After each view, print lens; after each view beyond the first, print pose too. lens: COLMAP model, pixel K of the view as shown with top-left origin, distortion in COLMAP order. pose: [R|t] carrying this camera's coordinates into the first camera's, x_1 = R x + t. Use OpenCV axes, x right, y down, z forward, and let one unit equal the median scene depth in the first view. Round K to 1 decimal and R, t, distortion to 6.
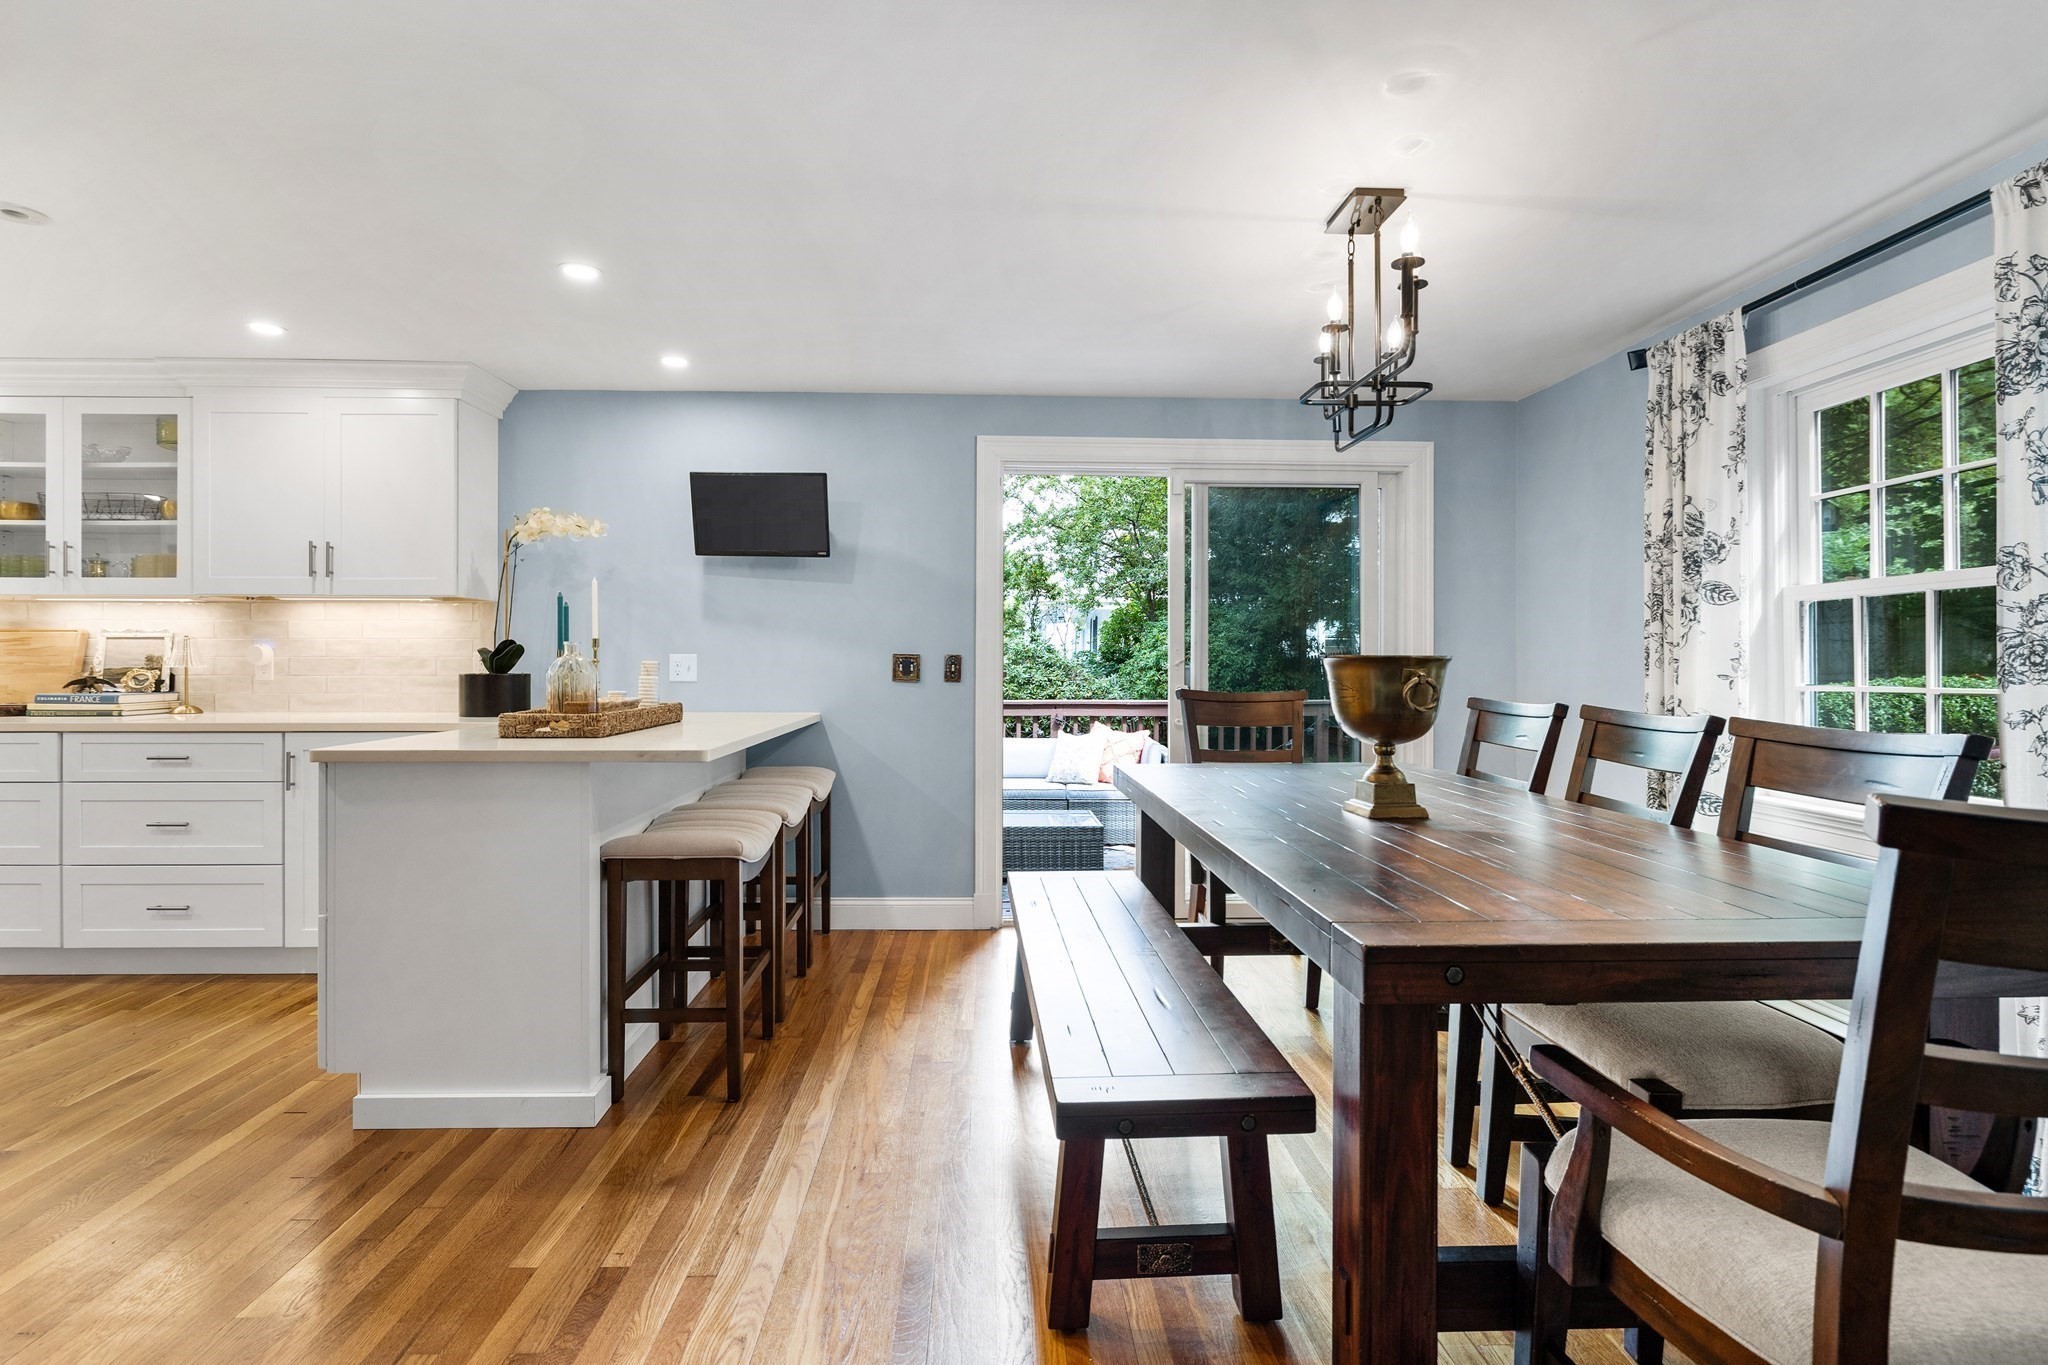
lens RADIAL K [[989.4, 0, 1020.9], [0, 989.4, 660.8], [0, 0, 1]] dist [-0.003154, 0.000958]
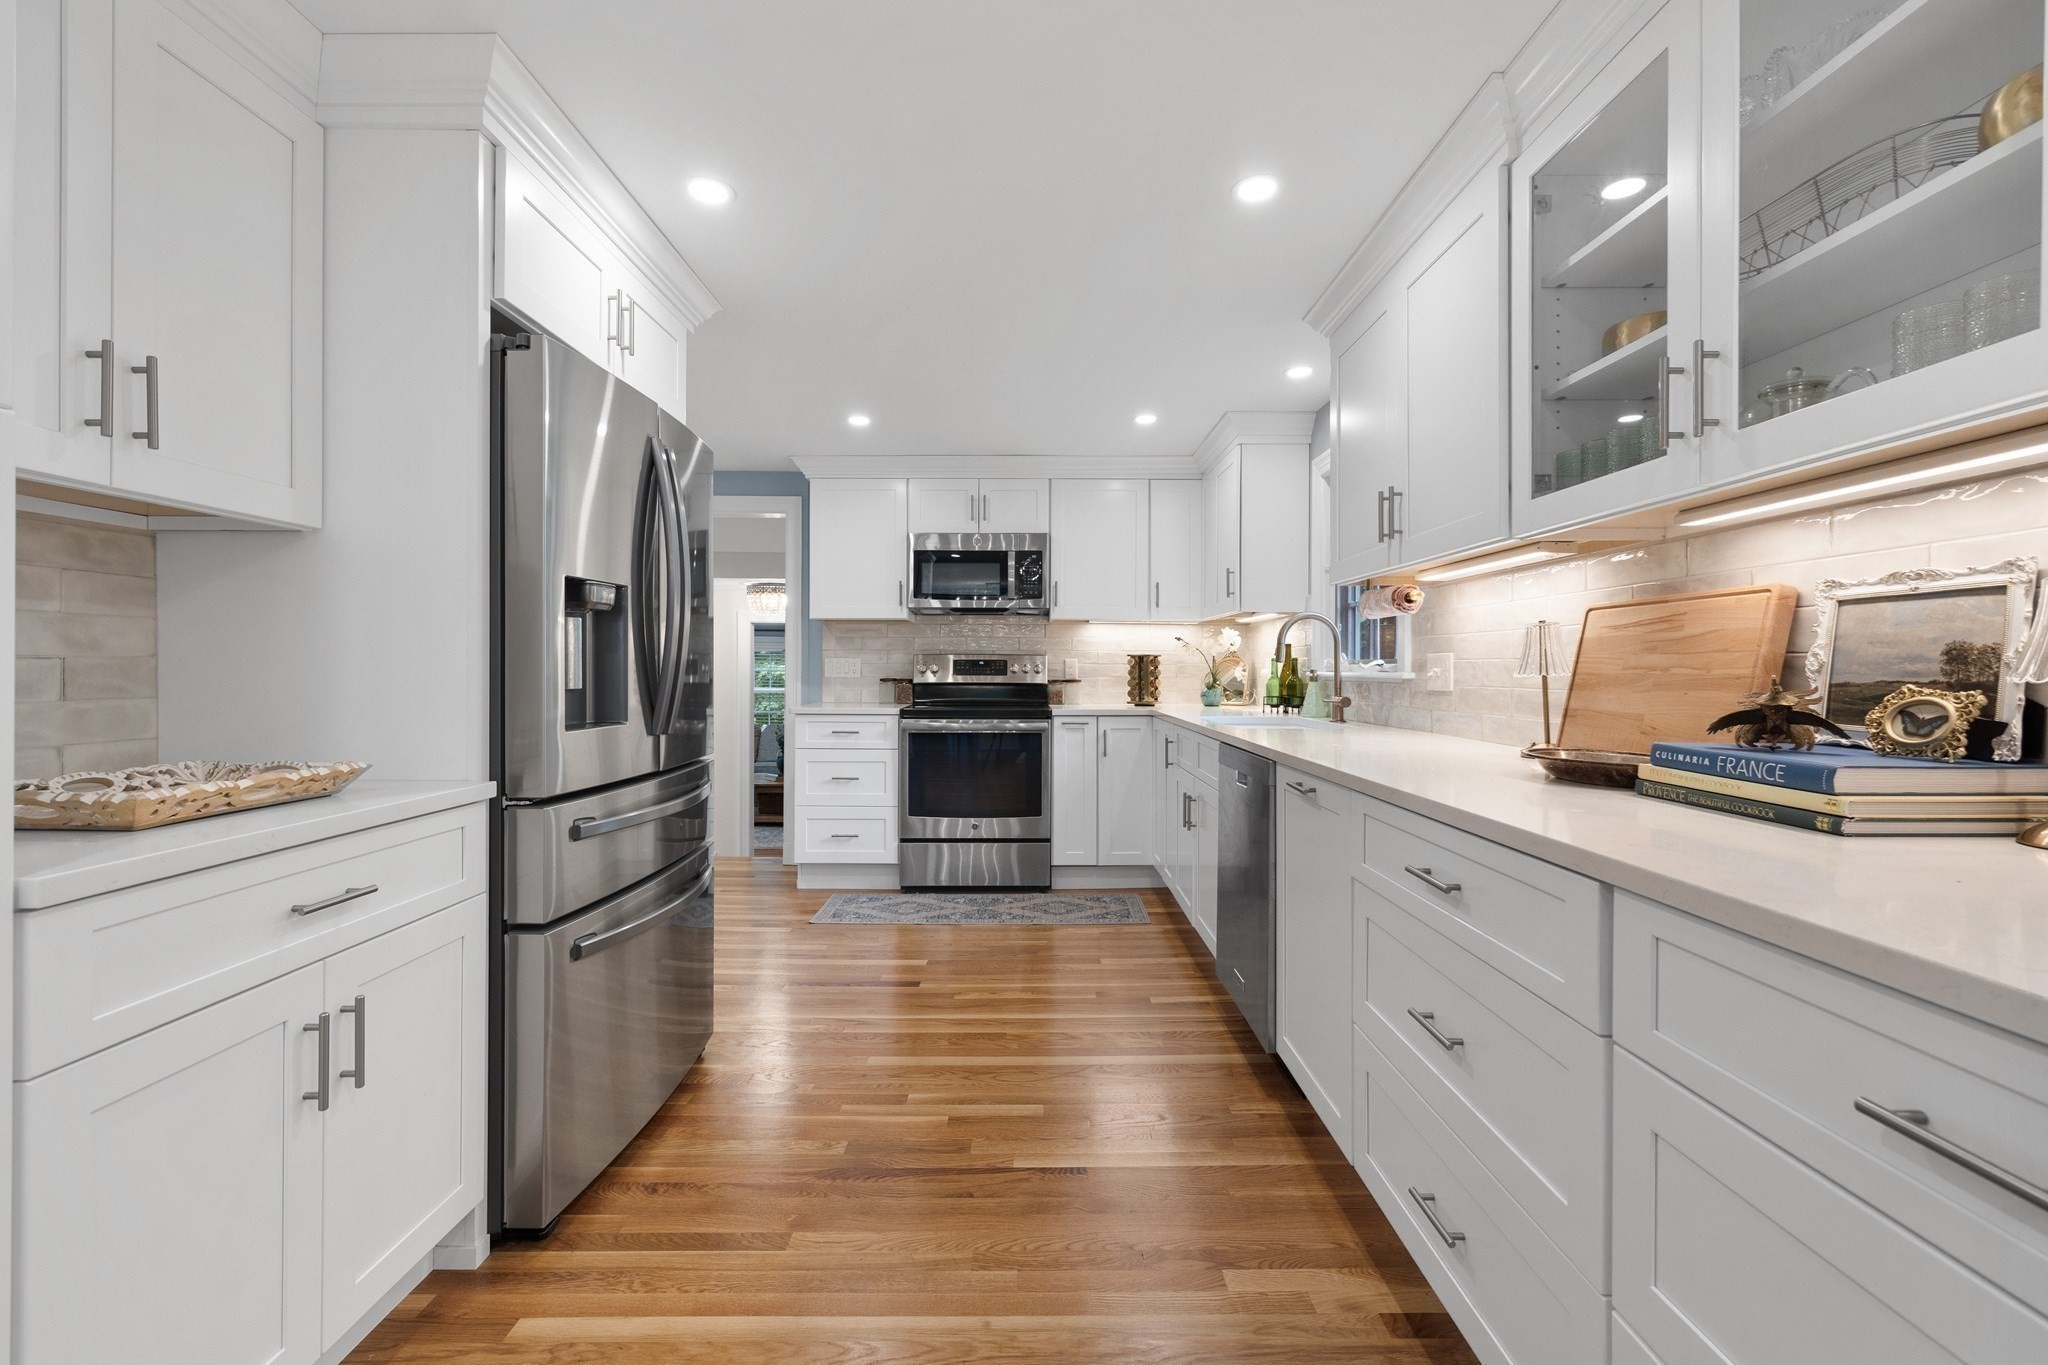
lens RADIAL K [[877.4, 0, 1020.2], [0, 877.4, 668.5], [0, 0, 1]] dist [0.003870, 0.000234]
pose [[-0.021980, -0.002402, -0.999756, -0.604268], [0.000117, 0.999997, -0.002405, 0.003201], [0.999758, -0.000170, -0.021980, 0.721241]]
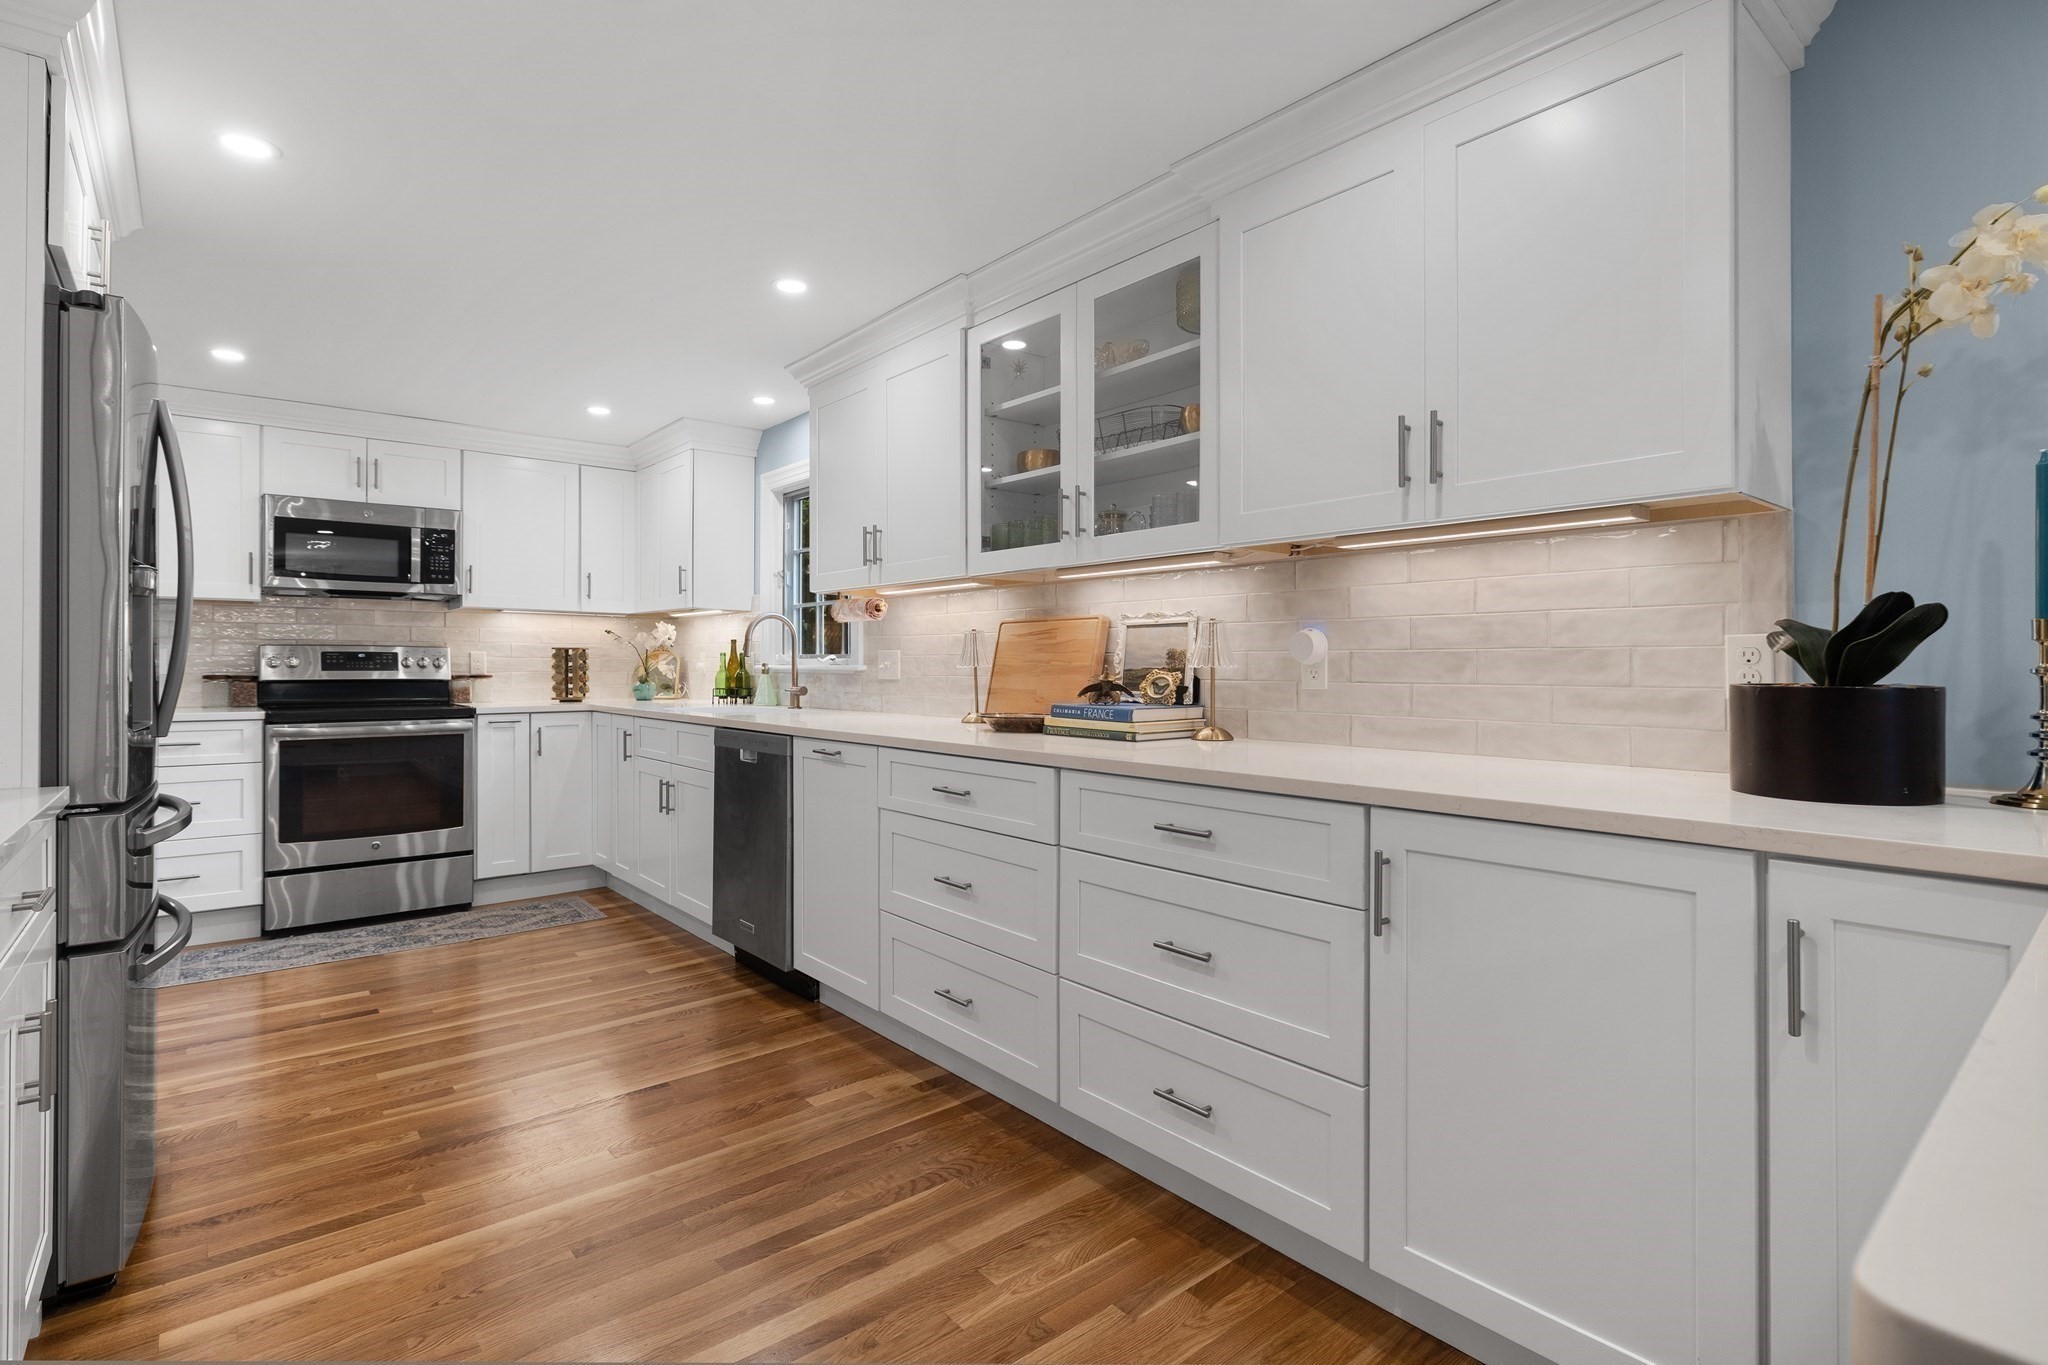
lens RADIAL K [[989.4, 0, 1022.9], [0, 989.4, 669.3], [0, 0, 1]] dist [-0.003154, 0.000958]
pose [[0.618969, 0.002387, -0.785412, -0.425308], [0.001996, 0.999987, 0.004612, 0.004568], [0.785413, -0.004423, 0.618956, 0.516007]]
